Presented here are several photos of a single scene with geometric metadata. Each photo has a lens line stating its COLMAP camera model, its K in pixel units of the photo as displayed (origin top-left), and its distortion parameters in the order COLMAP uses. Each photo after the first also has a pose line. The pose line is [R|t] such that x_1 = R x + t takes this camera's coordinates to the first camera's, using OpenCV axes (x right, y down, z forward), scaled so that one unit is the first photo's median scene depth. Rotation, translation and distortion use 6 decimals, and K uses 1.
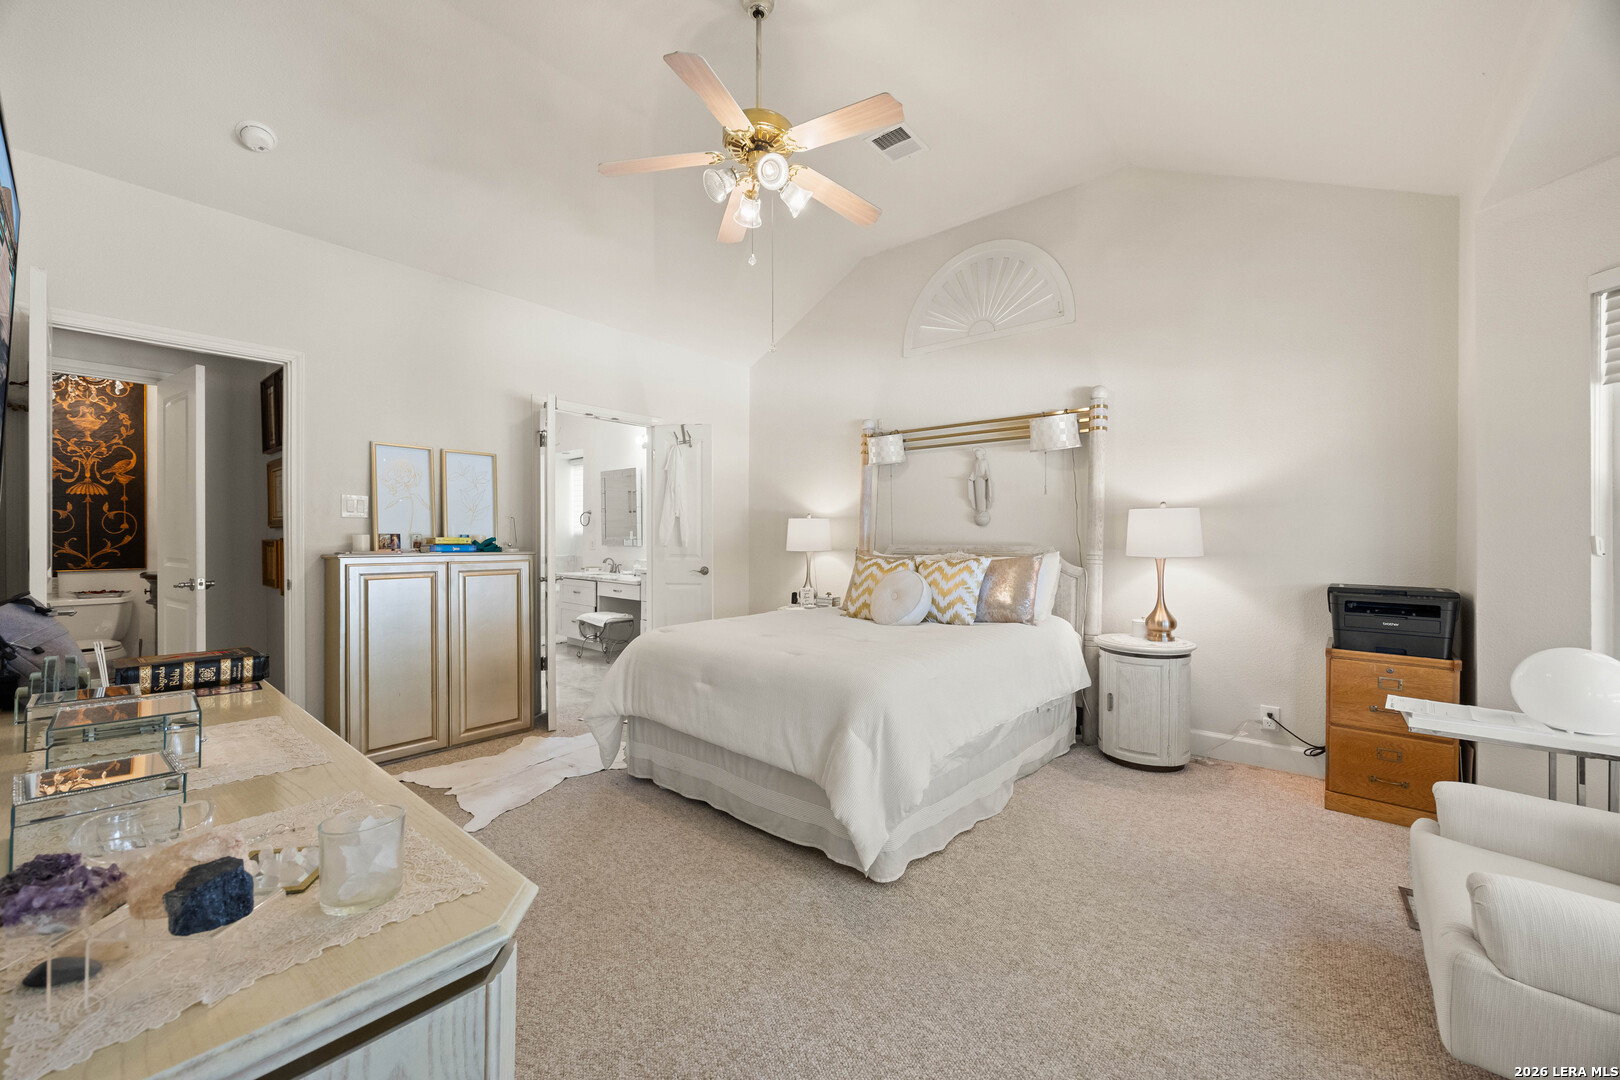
lens RADIAL K [[627.6, 0, 808.7], [0, 627.6, 545.7], [0, 0, 1]] dist [0.000017, -0.000068]
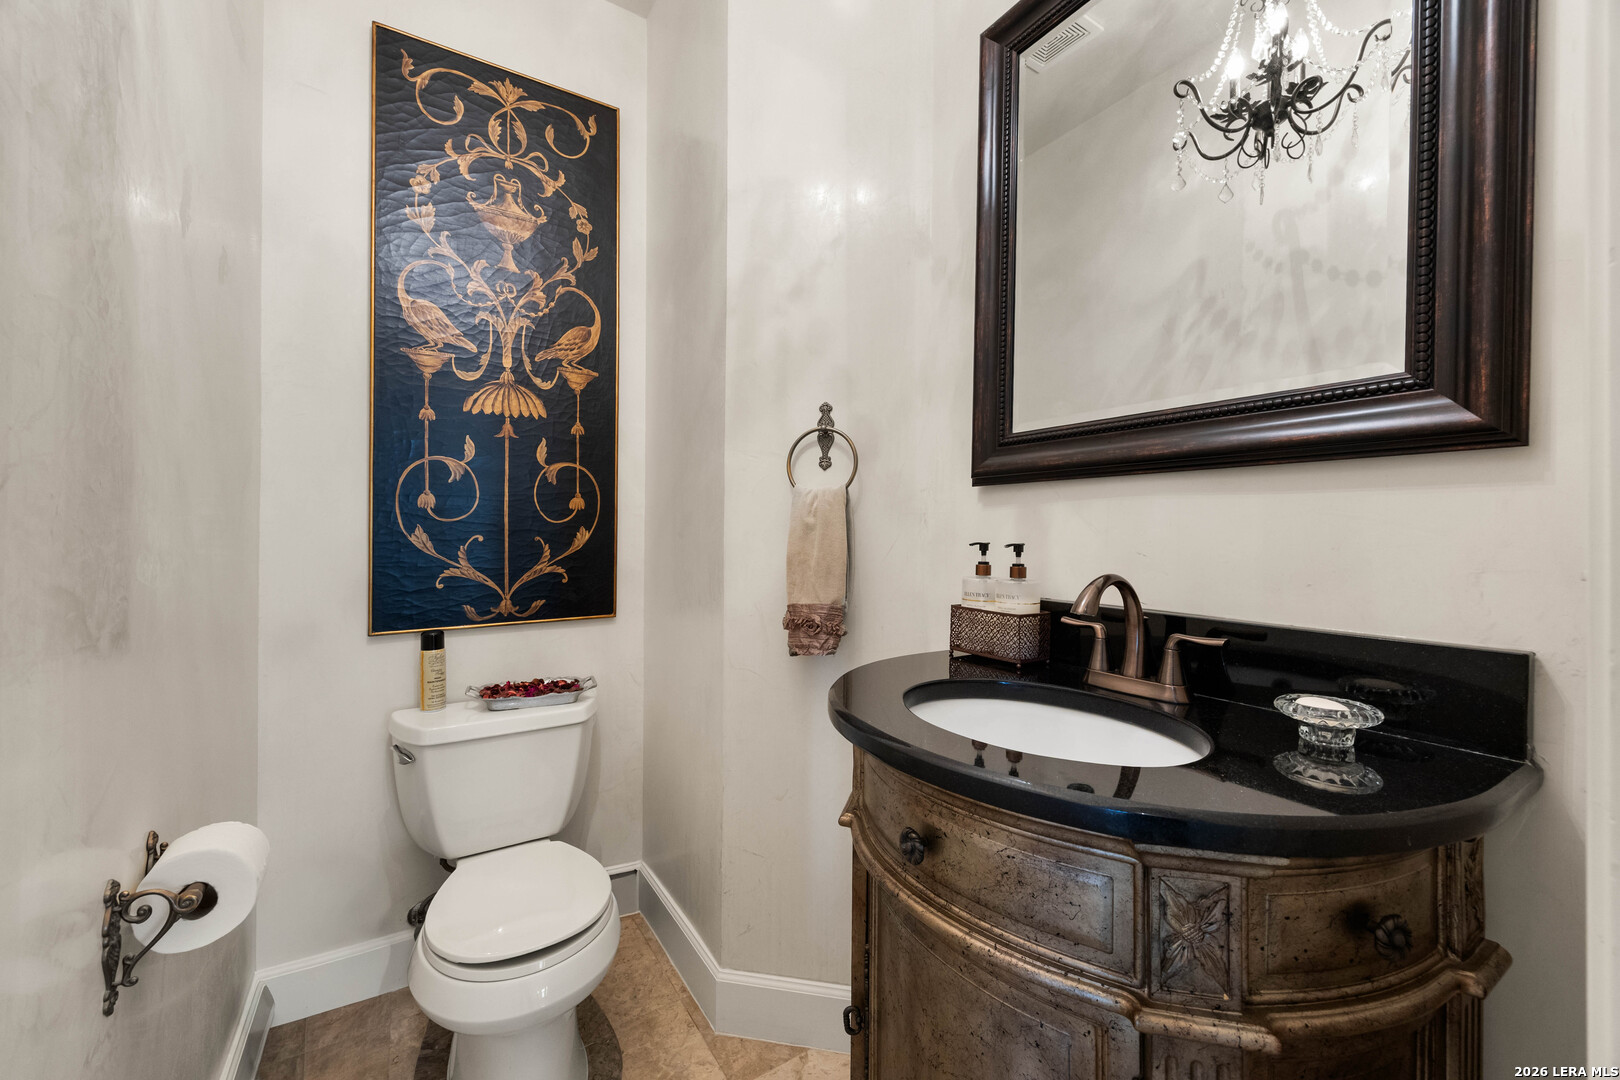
lens RADIAL K [[627.6, 0, 808.7], [0, 627.6, 534.1], [0, 0, 1]] dist [0.000017, -0.000068]
pose [[0.959209, 0.002531, -0.282685, -0.866780], [-0.004967, 0.999956, -0.007901, -0.010839], [0.282653, 0.008983, 0.959180, 0.691977]]
